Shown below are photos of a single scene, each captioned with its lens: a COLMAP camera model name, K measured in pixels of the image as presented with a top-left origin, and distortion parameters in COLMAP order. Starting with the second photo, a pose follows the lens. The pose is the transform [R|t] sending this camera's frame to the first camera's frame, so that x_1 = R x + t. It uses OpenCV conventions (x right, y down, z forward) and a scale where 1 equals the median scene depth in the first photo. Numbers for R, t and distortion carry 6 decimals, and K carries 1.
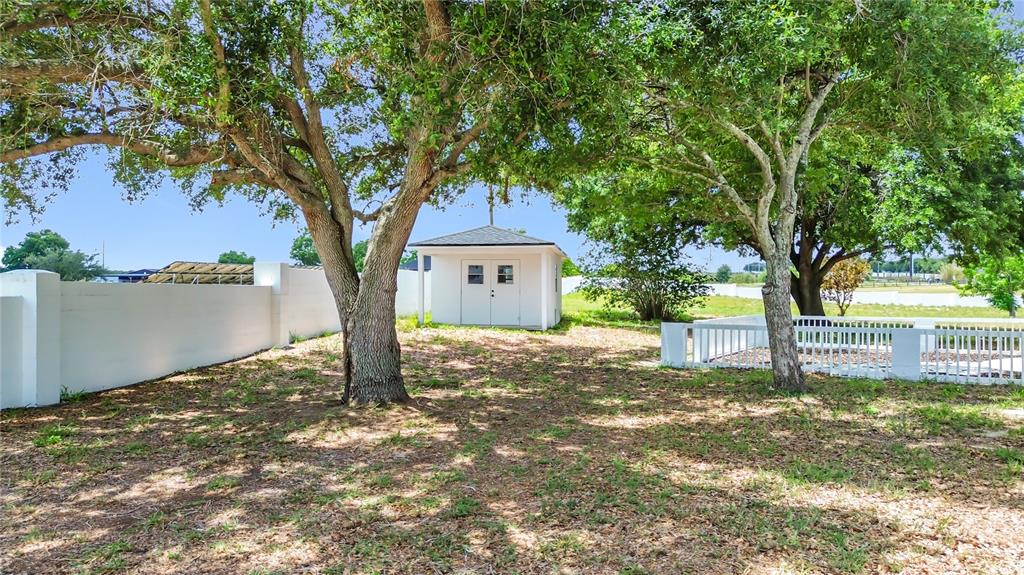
lens RADIAL K [[730.2, 0, 511.9], [0, 730.2, 288.6], [0, 0, 1]] dist [0.011487, -0.014833]
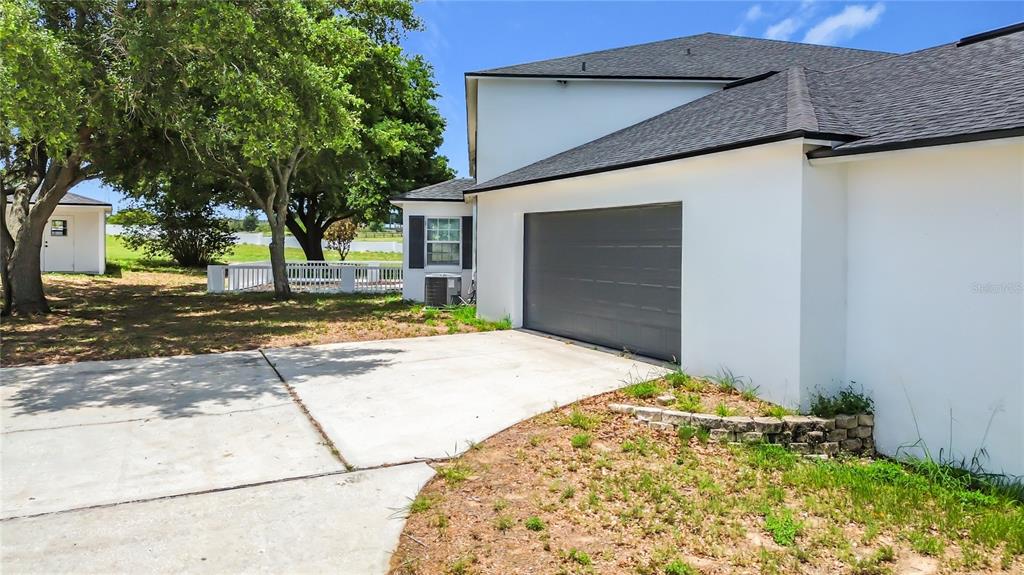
lens RADIAL K [[730.2, 0, 509.6], [0, 730.2, 257.9], [0, 0, 1]] dist [0.011487, -0.014833]
pose [[0.813561, -0.006445, 0.581444, -0.104143], [-0.010693, 0.999604, 0.026042, -0.009647], [-0.581381, -0.027404, 0.813170, -0.374044]]
